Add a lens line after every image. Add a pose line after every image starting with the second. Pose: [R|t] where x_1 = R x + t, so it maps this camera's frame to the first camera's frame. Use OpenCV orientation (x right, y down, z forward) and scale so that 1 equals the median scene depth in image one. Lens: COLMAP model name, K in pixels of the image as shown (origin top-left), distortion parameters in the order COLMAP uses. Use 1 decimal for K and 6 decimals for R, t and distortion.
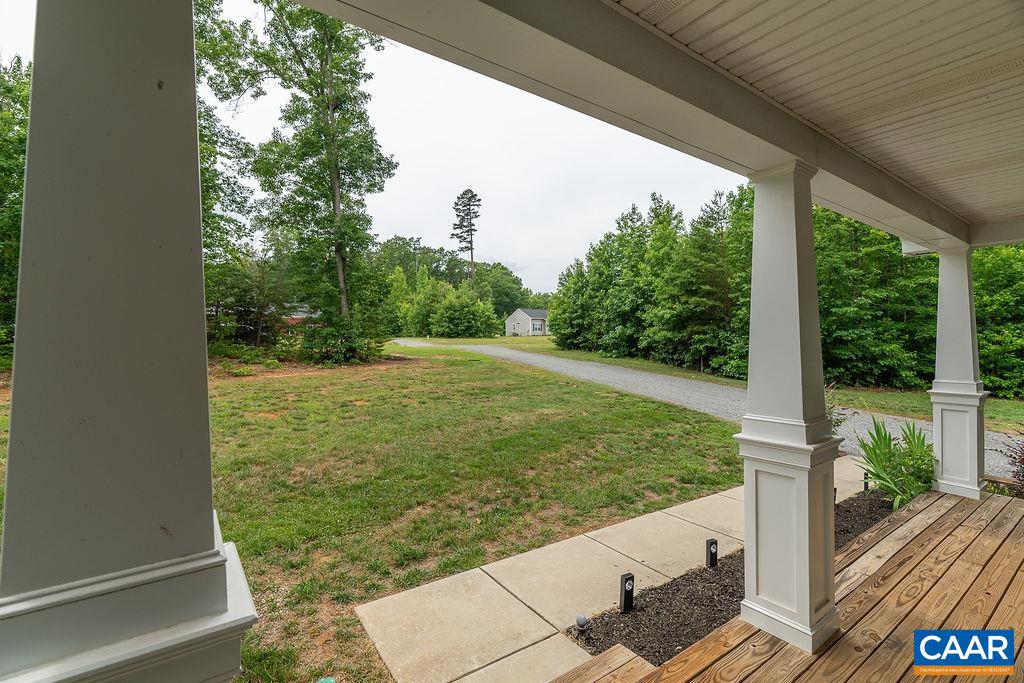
lens RADIAL K [[462.5, 0, 512.0], [0, 462.5, 341.5], [0, 0, 1]] dist [-0.001053, -0.000143]
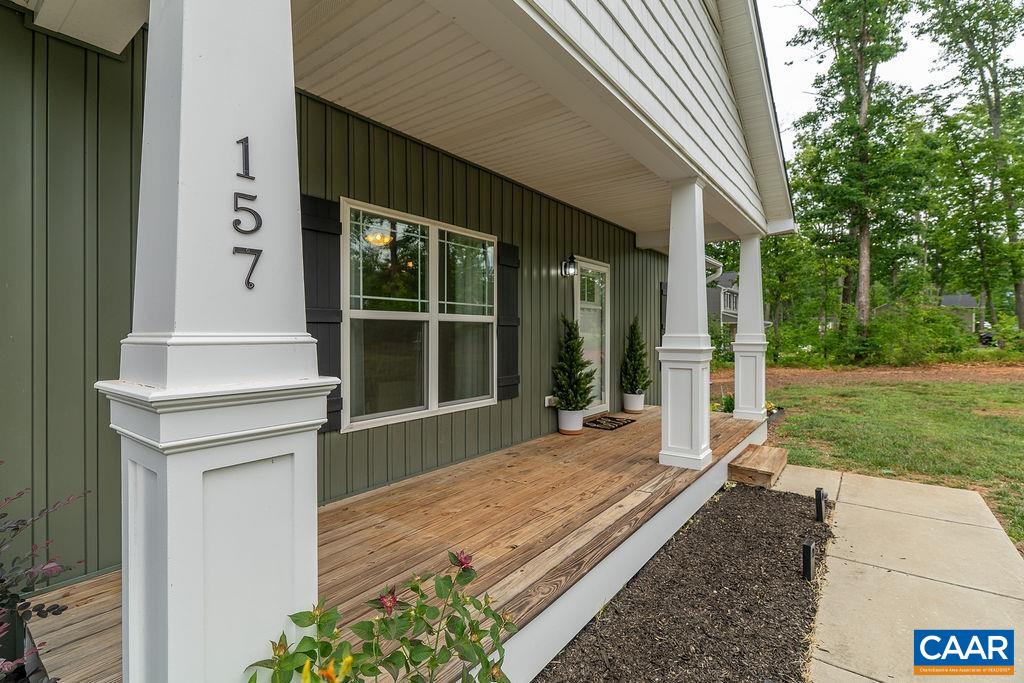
lens RADIAL K [[462.5, 0, 512.0], [0, 462.5, 341.5], [0, 0, 1]] dist [-0.001053, -0.000143]
pose [[-0.957105, 0.006131, -0.289676, 1.253643], [-0.000539, 0.999737, 0.022938, 0.116777], [0.289740, 0.022110, -0.956850, 1.793654]]
